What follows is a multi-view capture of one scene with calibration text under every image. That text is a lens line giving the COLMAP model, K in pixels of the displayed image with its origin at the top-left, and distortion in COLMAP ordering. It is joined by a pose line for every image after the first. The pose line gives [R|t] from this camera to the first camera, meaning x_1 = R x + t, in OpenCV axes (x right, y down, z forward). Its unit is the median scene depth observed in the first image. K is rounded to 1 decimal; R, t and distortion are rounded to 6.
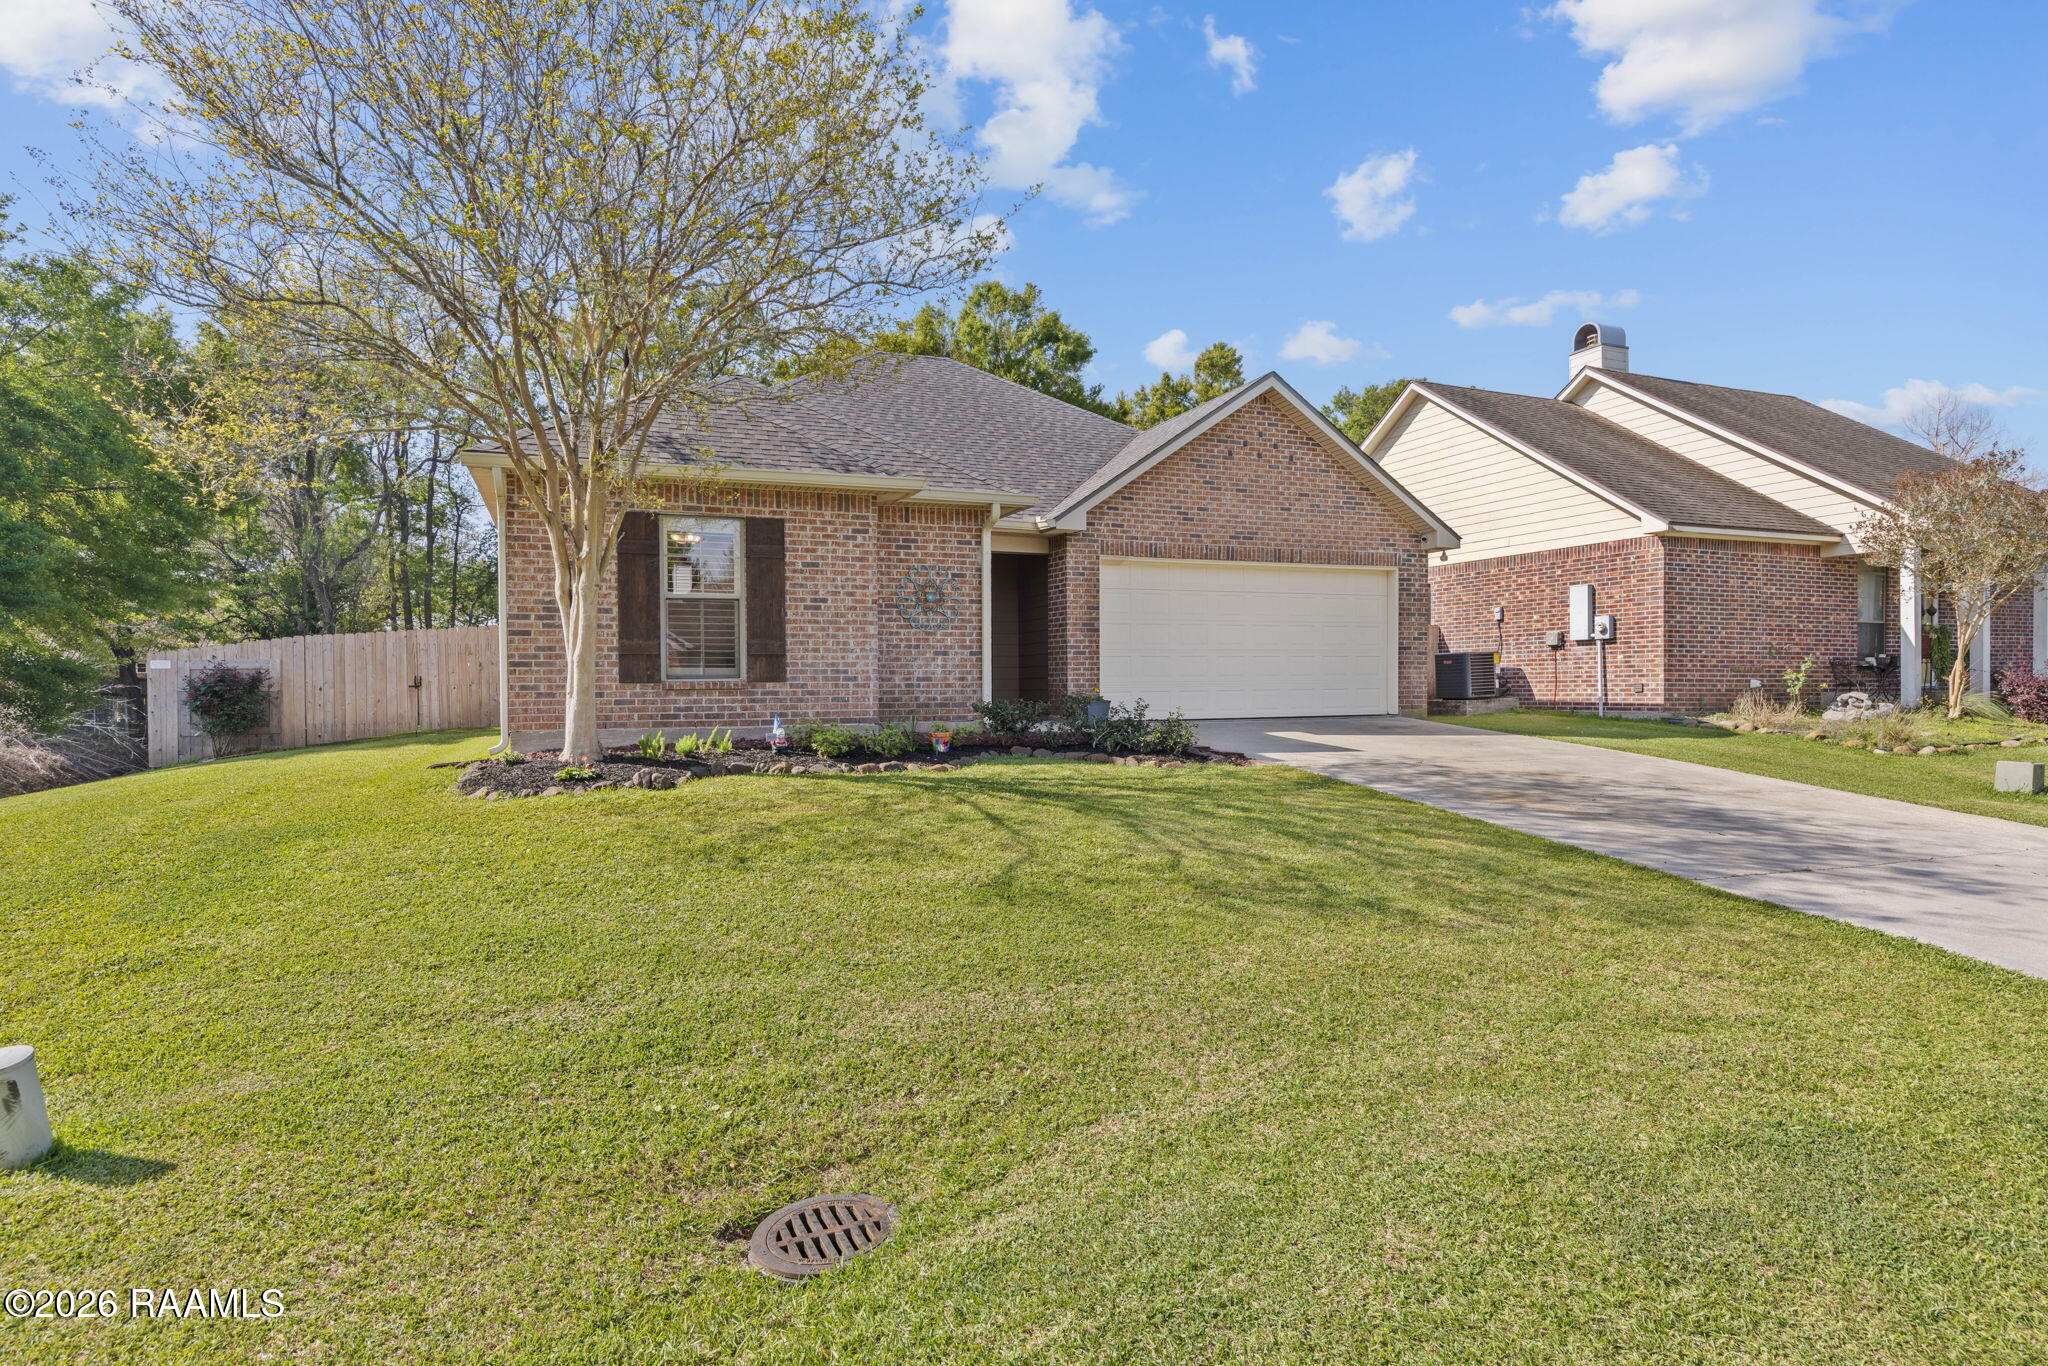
lens RADIAL K [[1038.2, 0, 1067.8], [0, 1038.2, 671.6], [0, 0, 1]] dist [0.003663, -0.000026]
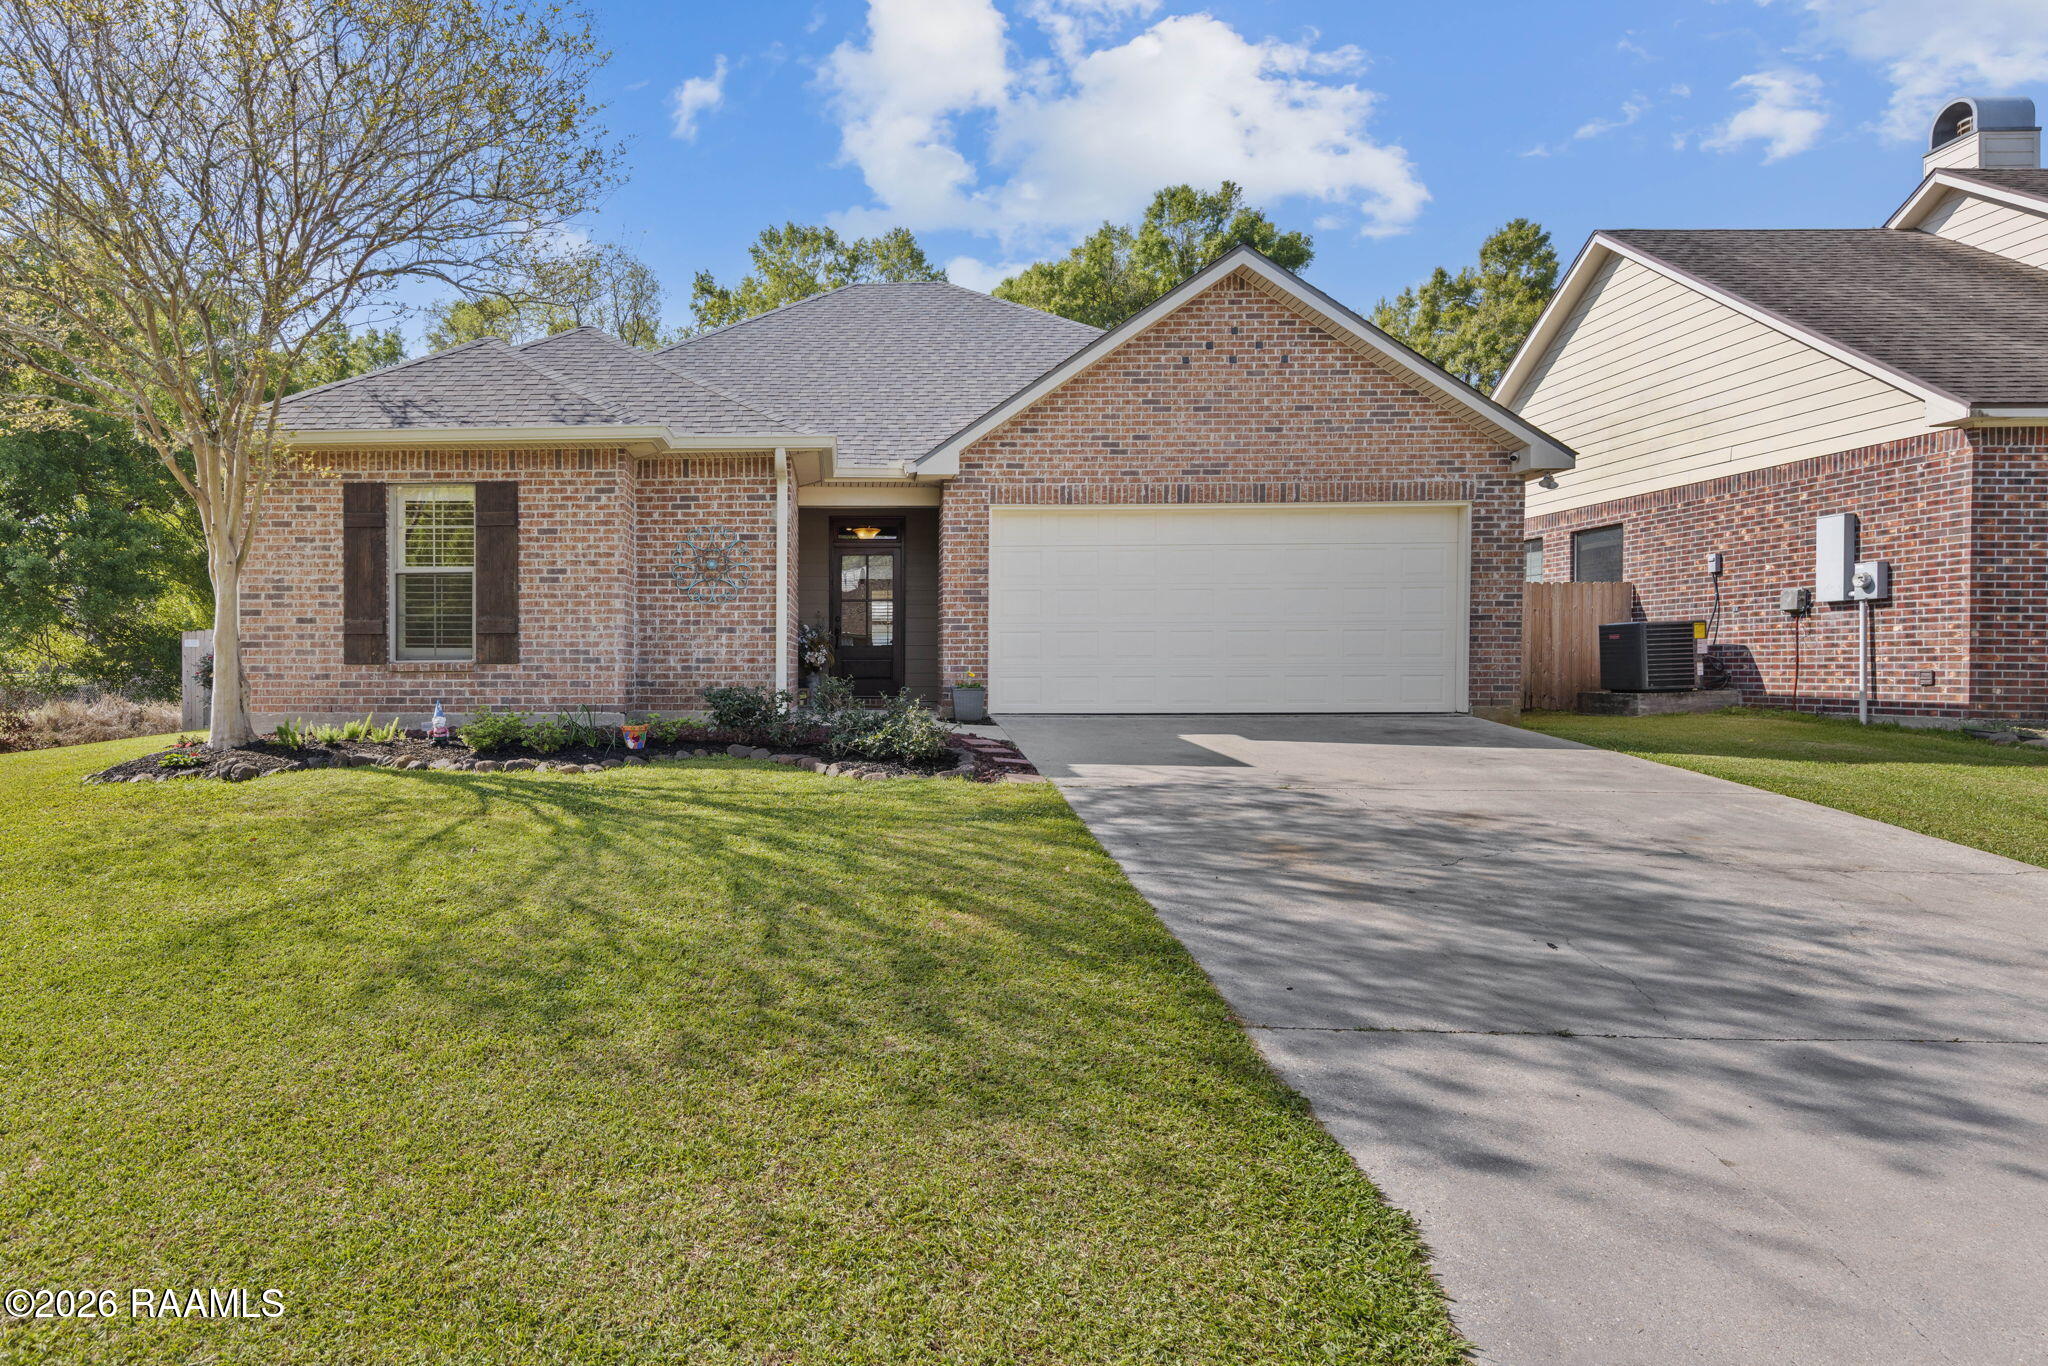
lens RADIAL K [[1148.5, 0, 941.0], [0, 1148.5, 649.7], [0, 0, 1]] dist [0.004533, -0.000139]
pose [[0.919506, 0.001660, -0.393072, 0.325685], [-0.000101, 0.999992, 0.003987, -0.004410], [0.393075, -0.003627, 0.919499, 0.168381]]
